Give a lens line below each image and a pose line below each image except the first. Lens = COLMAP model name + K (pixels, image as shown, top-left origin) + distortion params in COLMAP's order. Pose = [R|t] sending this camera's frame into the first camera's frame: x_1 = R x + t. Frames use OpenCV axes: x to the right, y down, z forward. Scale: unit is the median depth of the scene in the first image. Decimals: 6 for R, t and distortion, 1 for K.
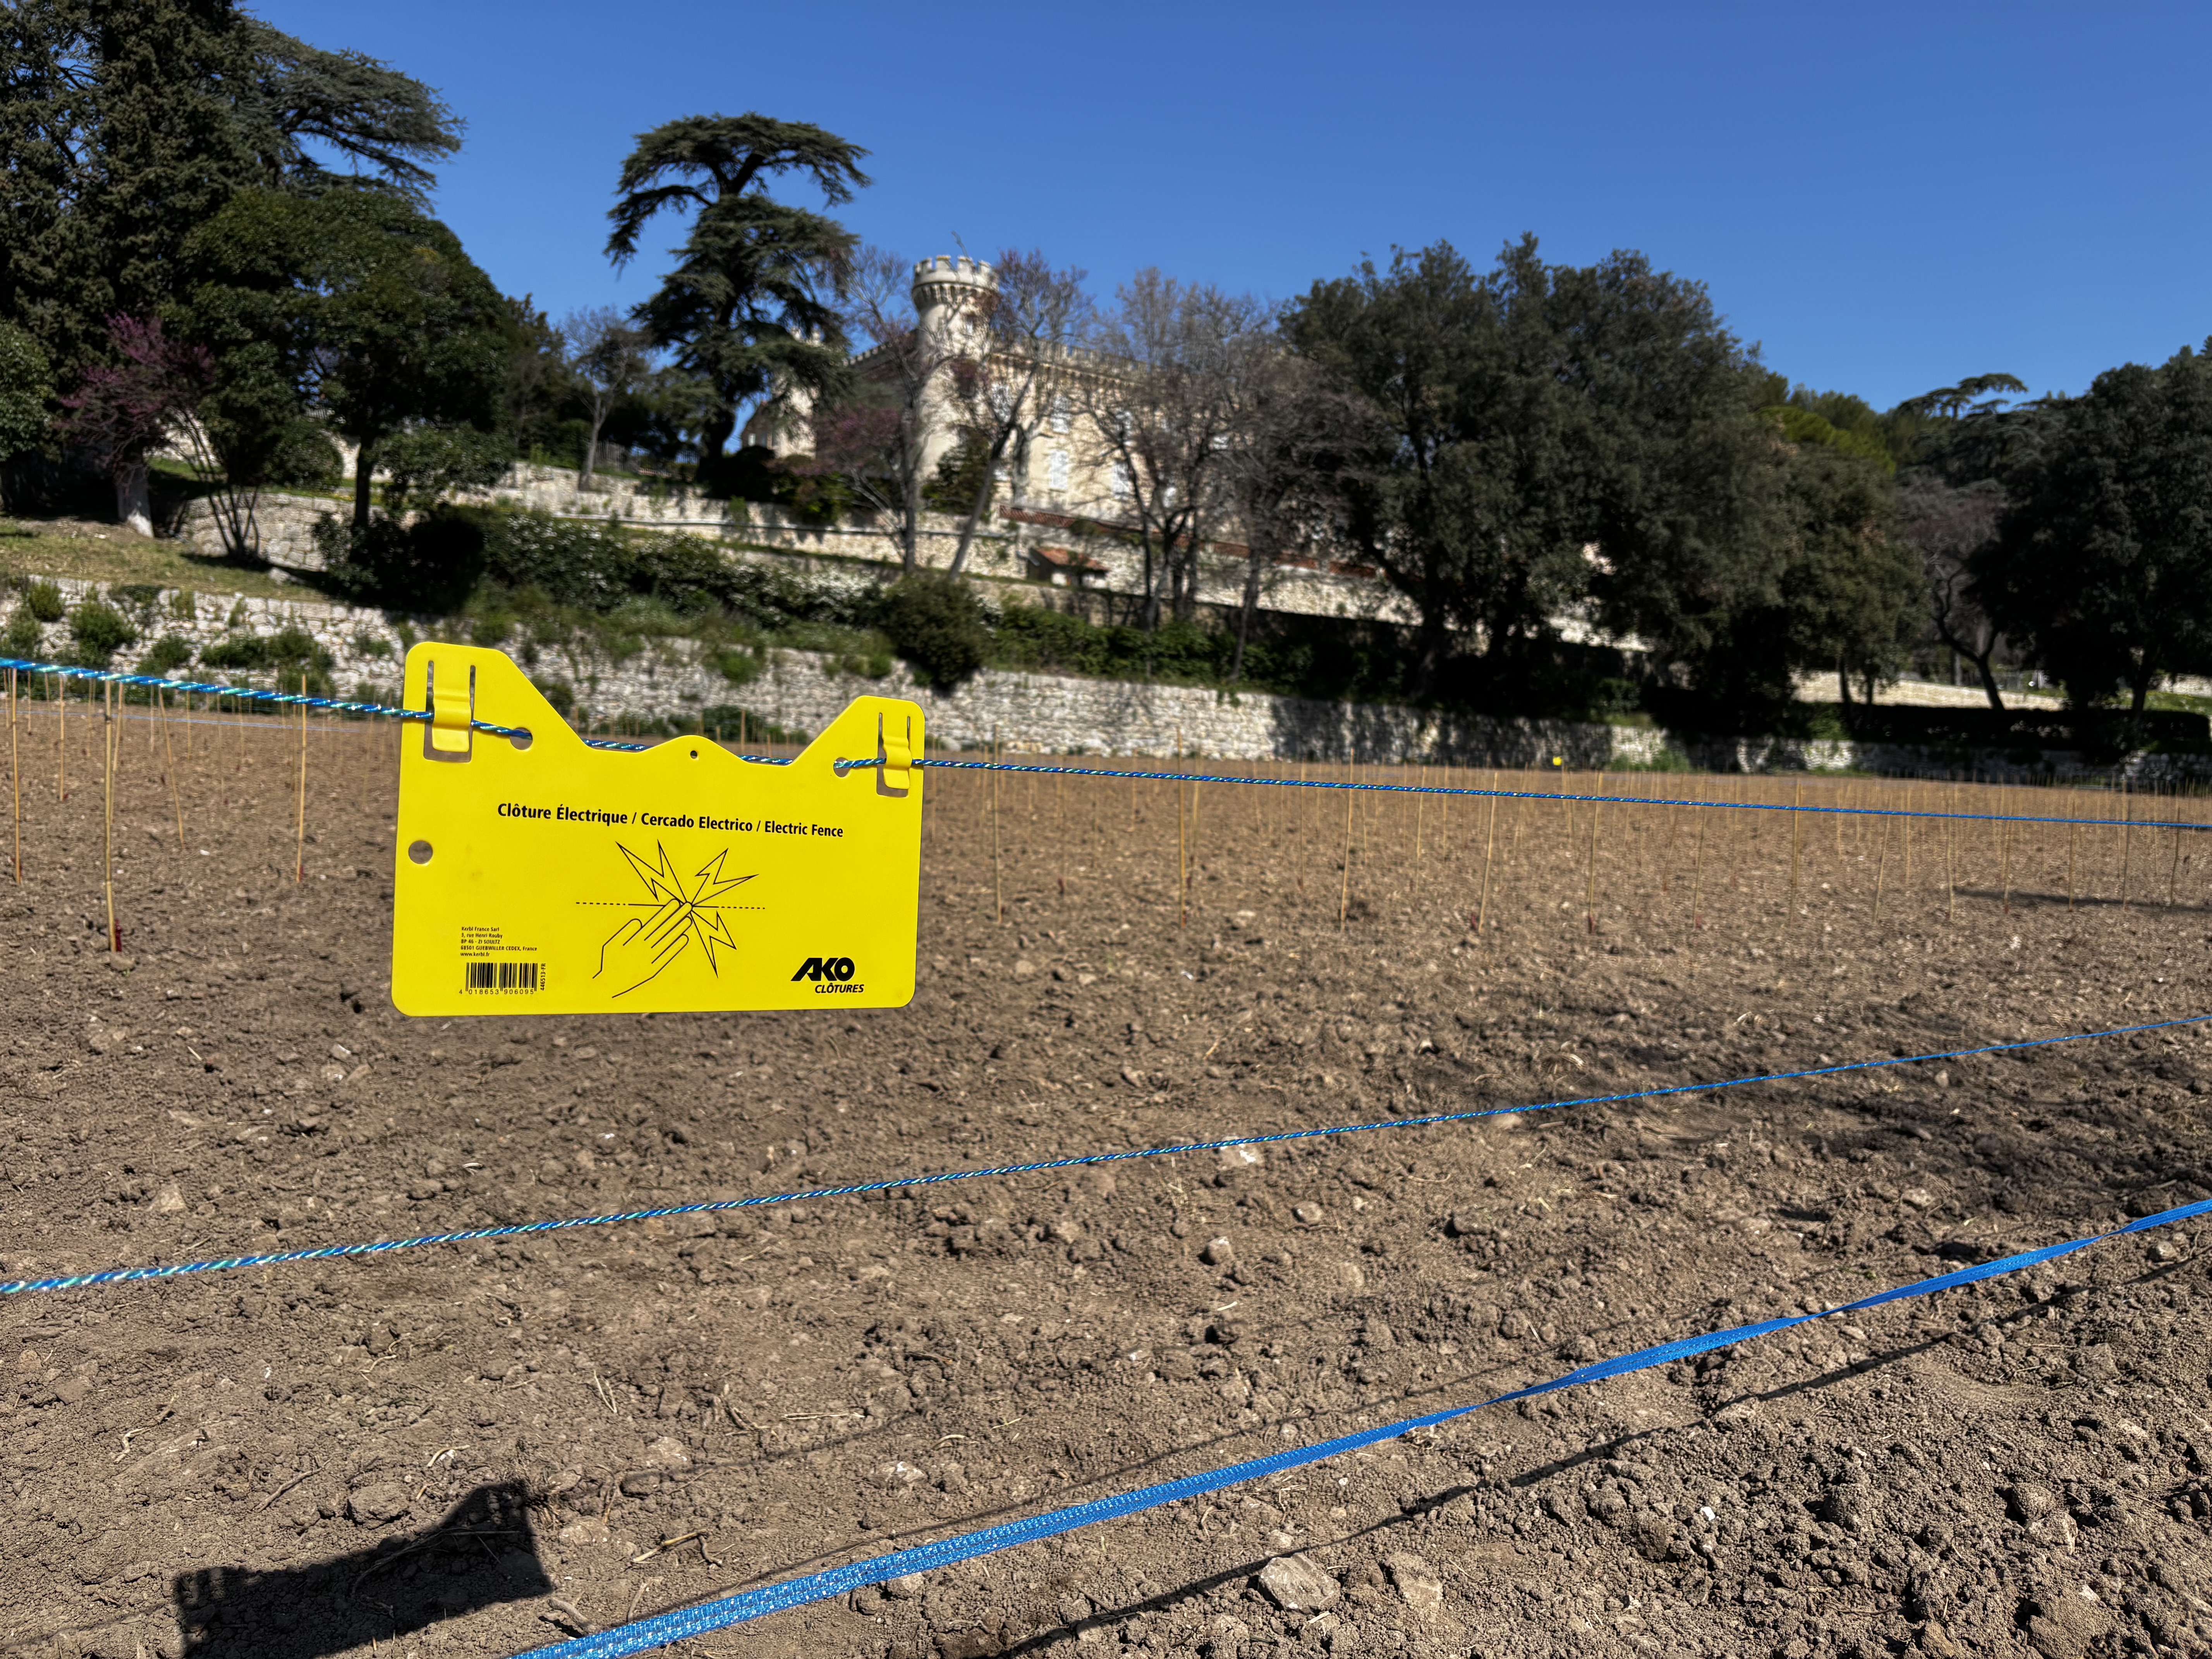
lens RADIAL K [[1682.7, 0, 1106.0], [0, 1682.7, 829.5], [0, 0, 1]] dist [0.008629, 0.000812]
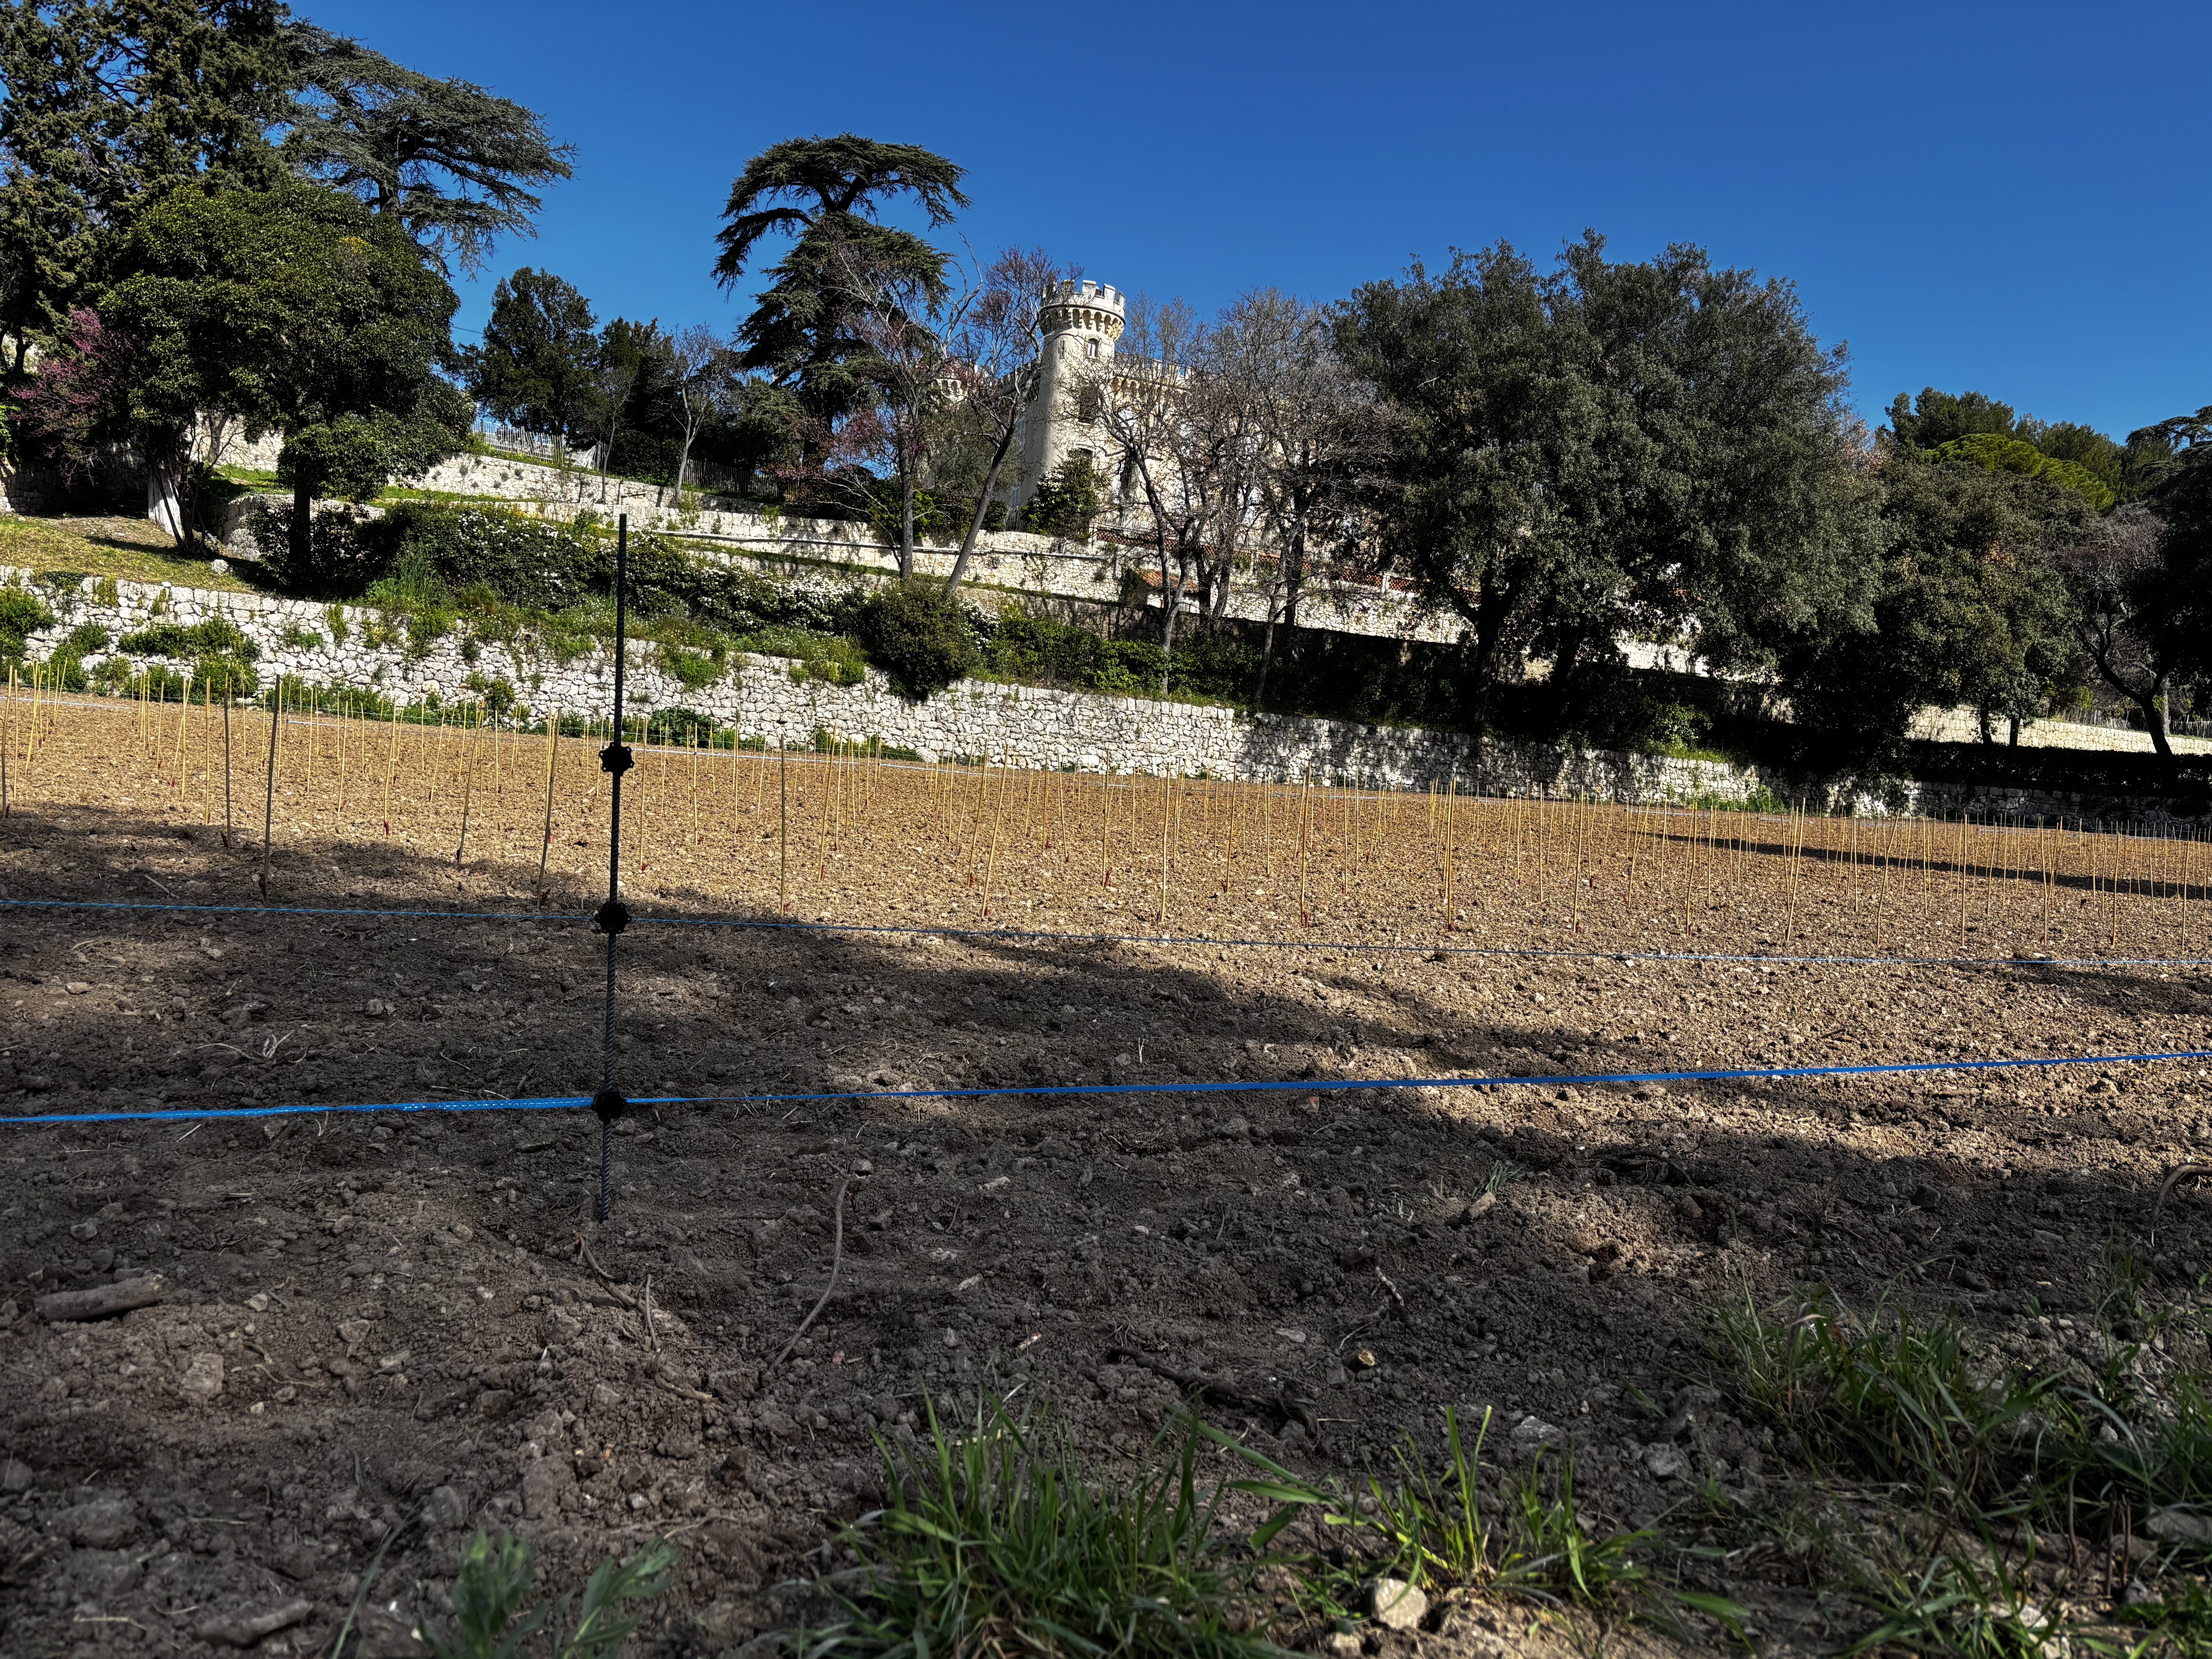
lens RADIAL K [[1682.2, 0, 1106.0], [0, 1682.2, 829.5], [0, 0, 1]] dist [0.008292, 0.010539]
pose [[0.992497, 0.028160, -0.118978, 0.126774], [-0.030745, 0.999328, -0.019947, 0.007517], [0.118337, 0.023455, 0.992696, 0.056076]]
